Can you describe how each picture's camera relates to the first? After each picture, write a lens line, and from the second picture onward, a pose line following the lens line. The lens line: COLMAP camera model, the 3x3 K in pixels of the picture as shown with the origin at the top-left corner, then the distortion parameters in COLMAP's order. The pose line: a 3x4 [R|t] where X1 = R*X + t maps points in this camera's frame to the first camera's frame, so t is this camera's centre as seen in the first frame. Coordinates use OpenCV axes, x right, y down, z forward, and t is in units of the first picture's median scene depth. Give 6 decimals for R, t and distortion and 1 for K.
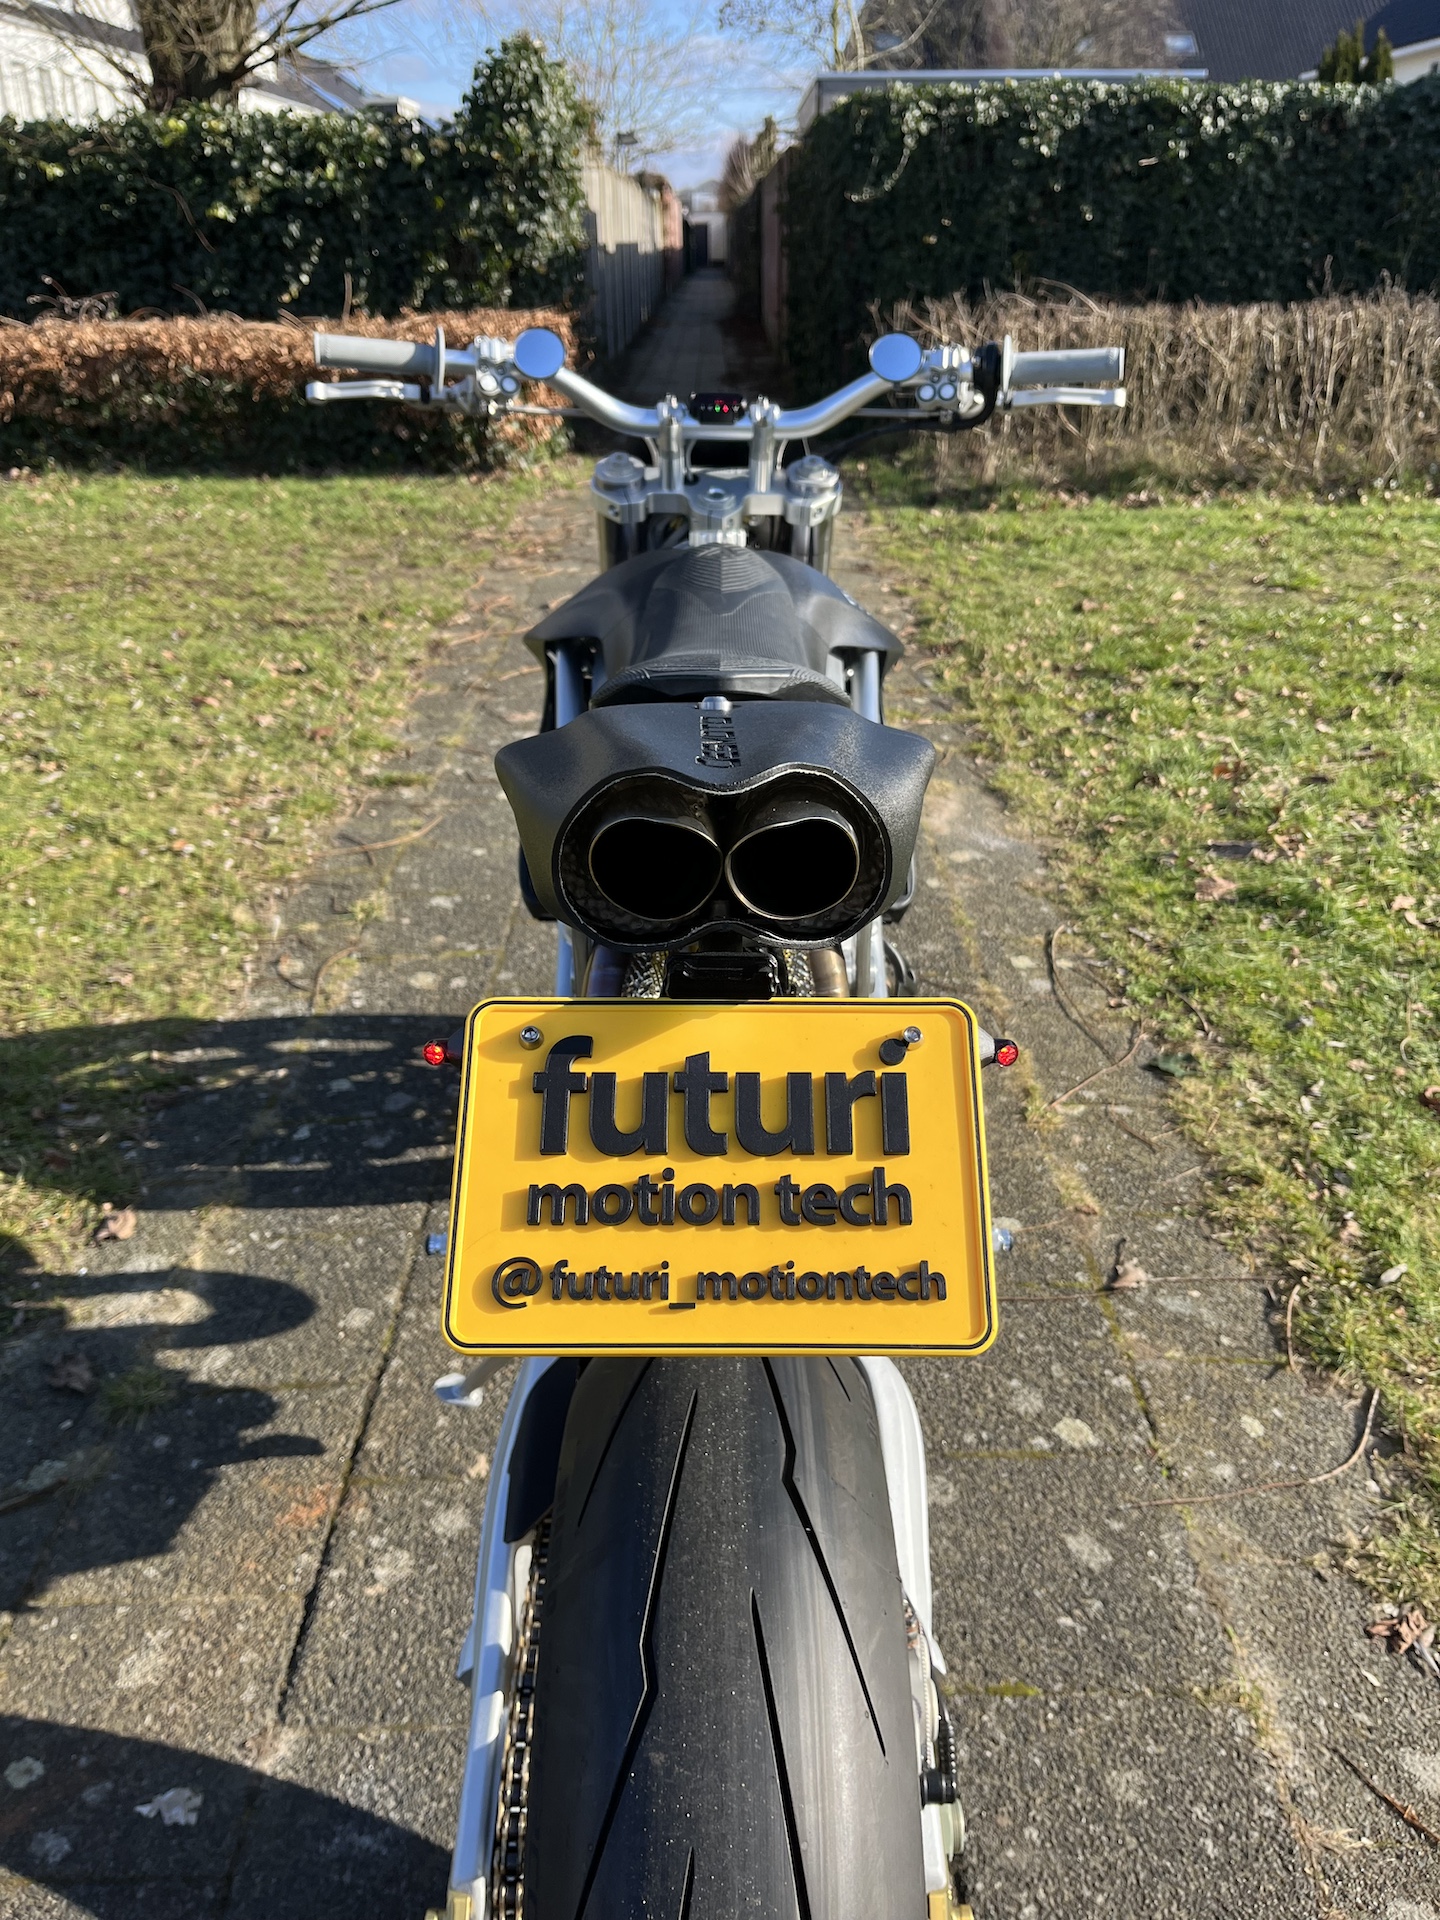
lens RADIAL K [[1464.2, 0, 736.8], [0, 1464.2, 950.2], [0, 0, 1]] dist [0.053689, -0.081059]
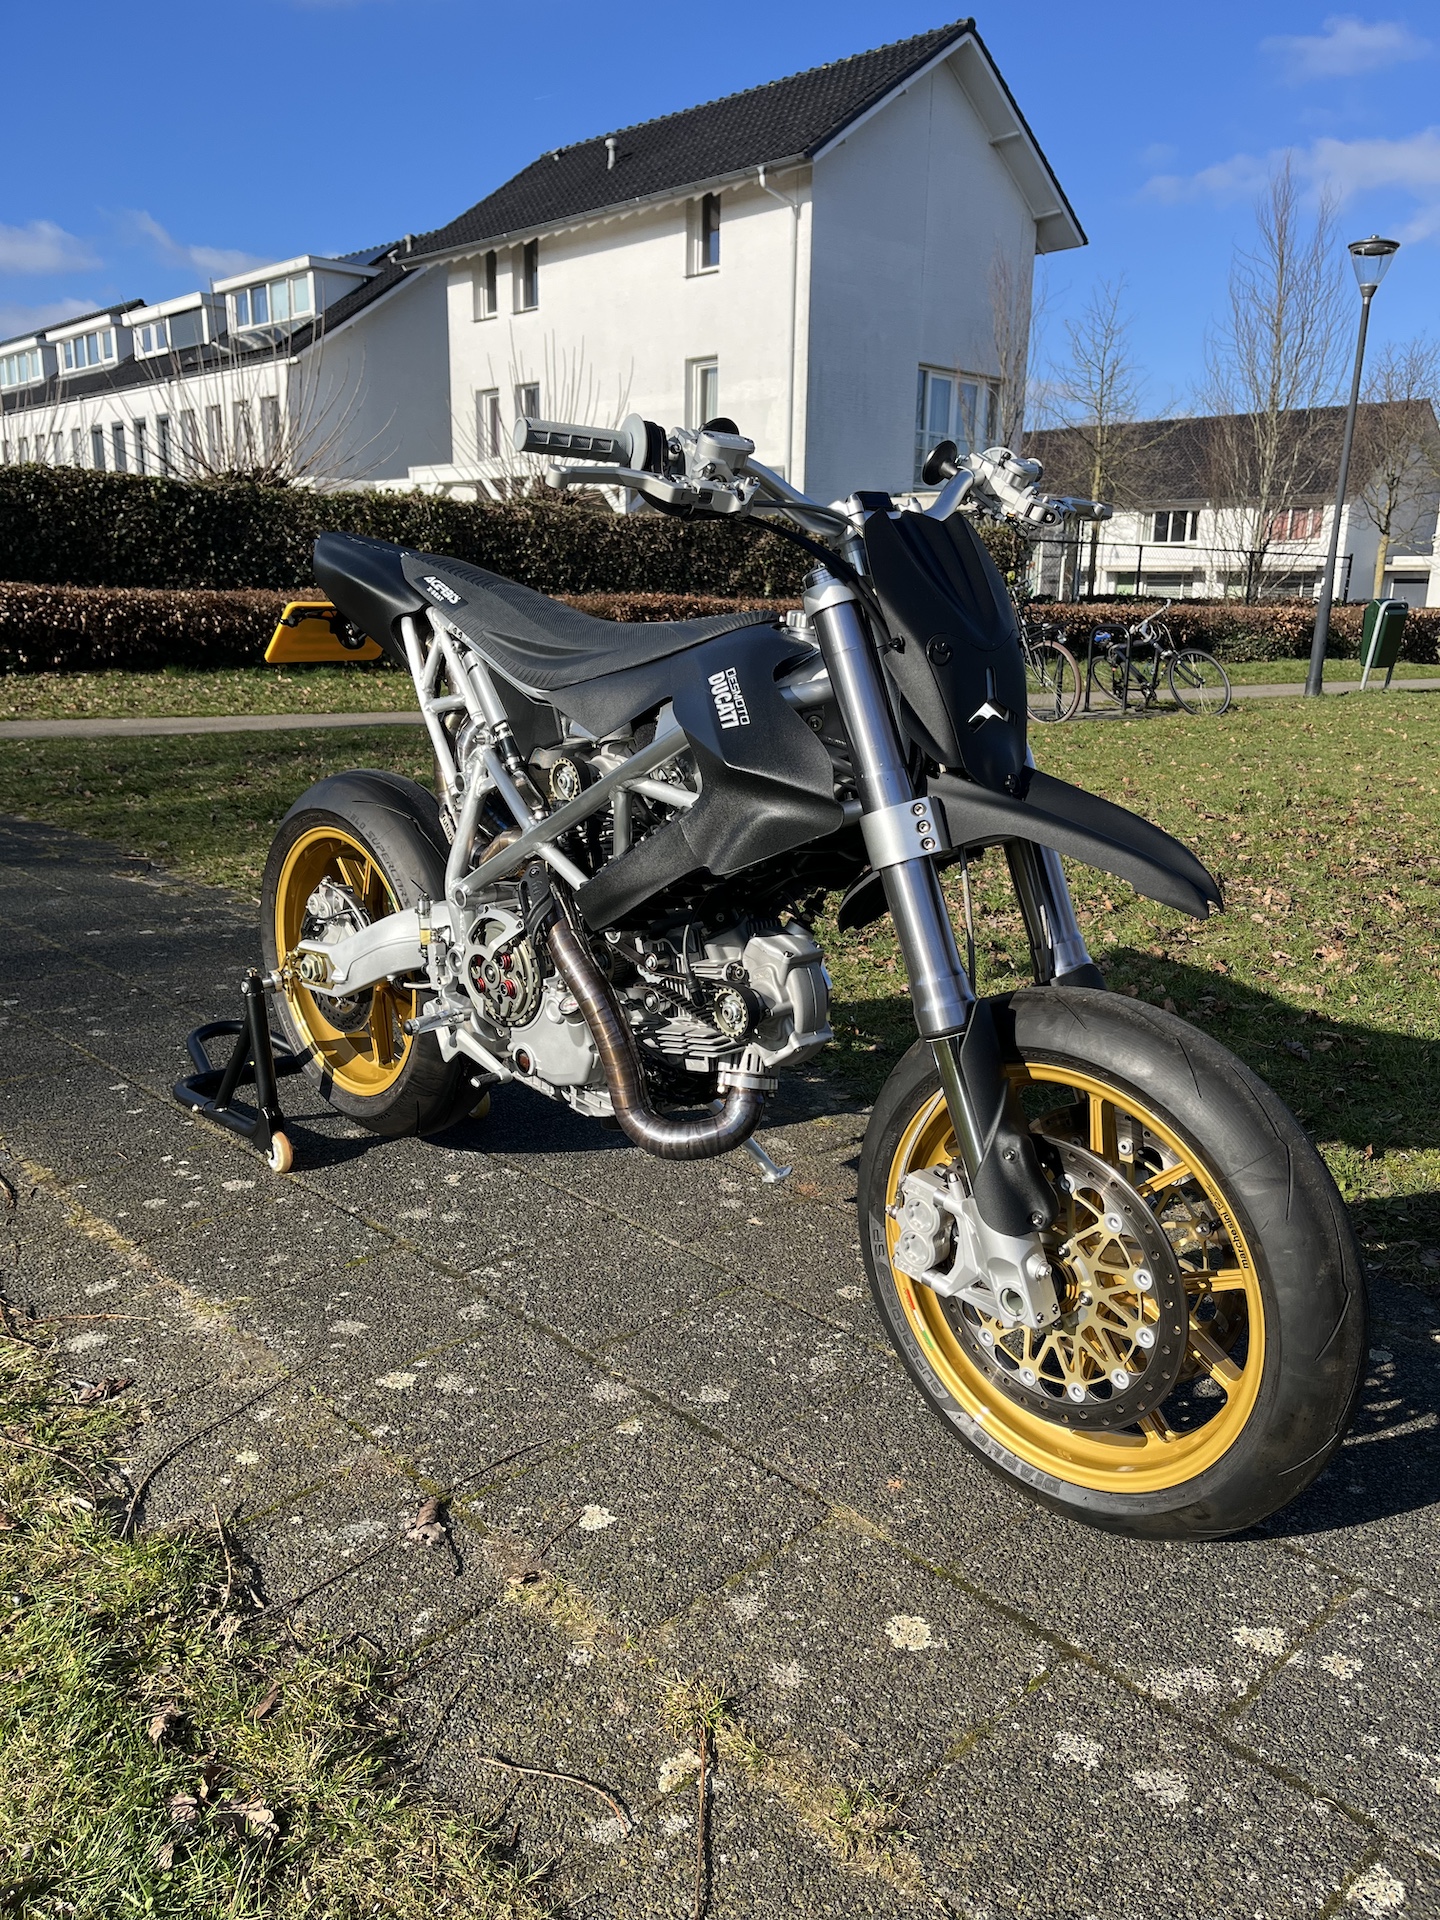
lens RADIAL K [[1458.5, 0, 752.2], [0, 1458.5, 970.5], [0, 0, 1]] dist [0.020973, 0.001382]
pose [[-0.725335, 0.167911, -0.667604, 0.574866], [-0.309545, 0.786667, 0.534170, -0.469733], [0.614875, 0.594105, -0.518621, 1.238042]]
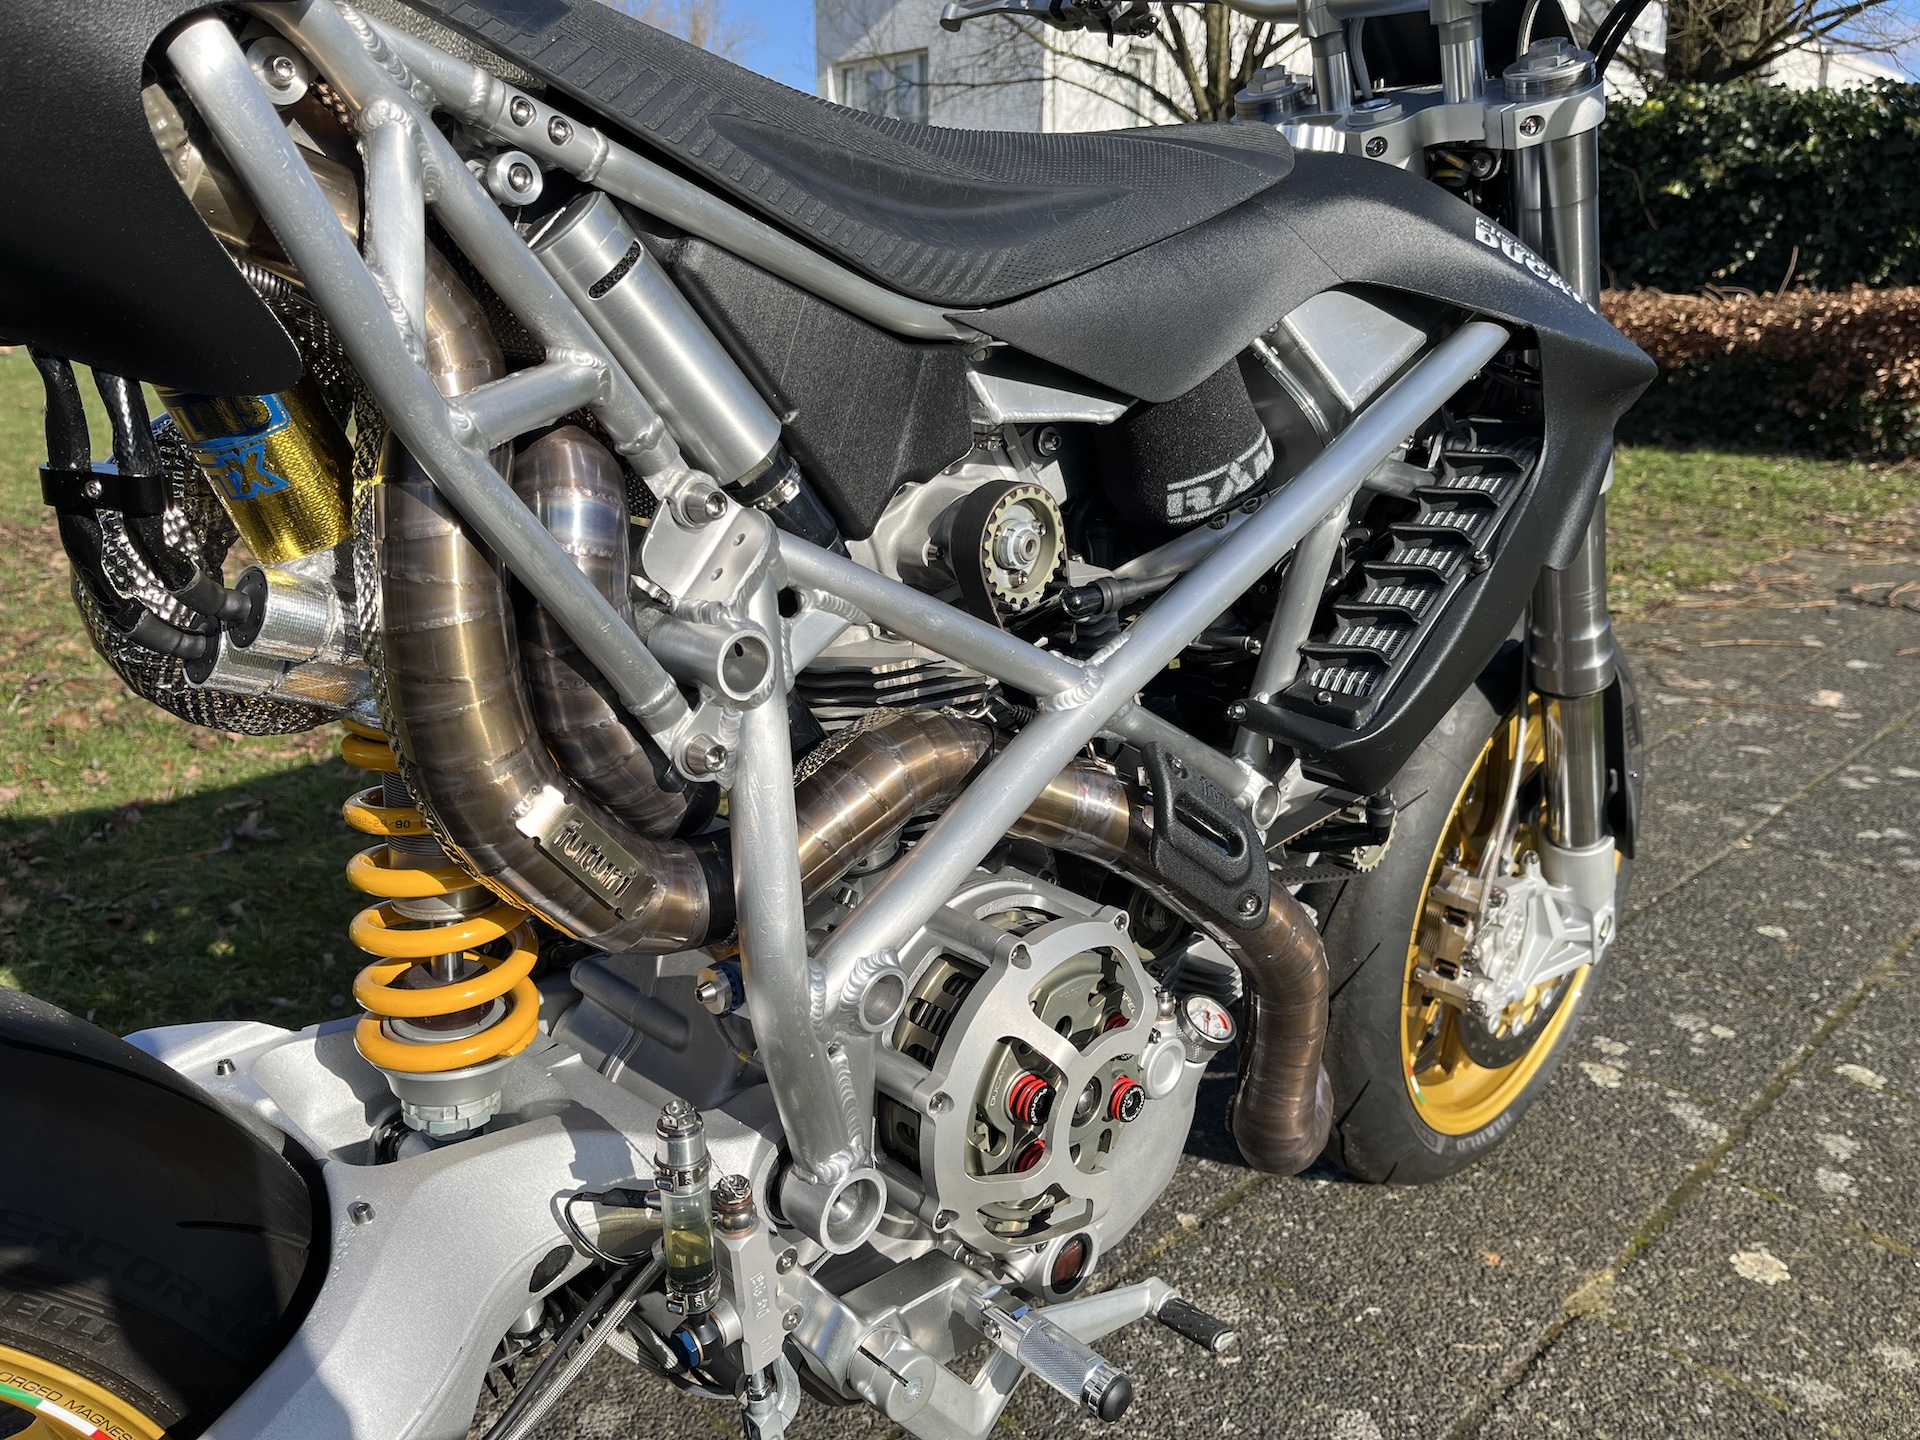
lens RADIAL K [[1457.5, 0, 937.4], [0, 1457.5, 721.2], [0, 0, 1]] dist [0.061386, -0.101396]
pose [[0.682952, 0.210276, -0.699543, 0.273187], [-0.317295, 0.948002, -0.024809, 0.014729], [0.657952, 0.238905, 0.714159, 0.369680]]
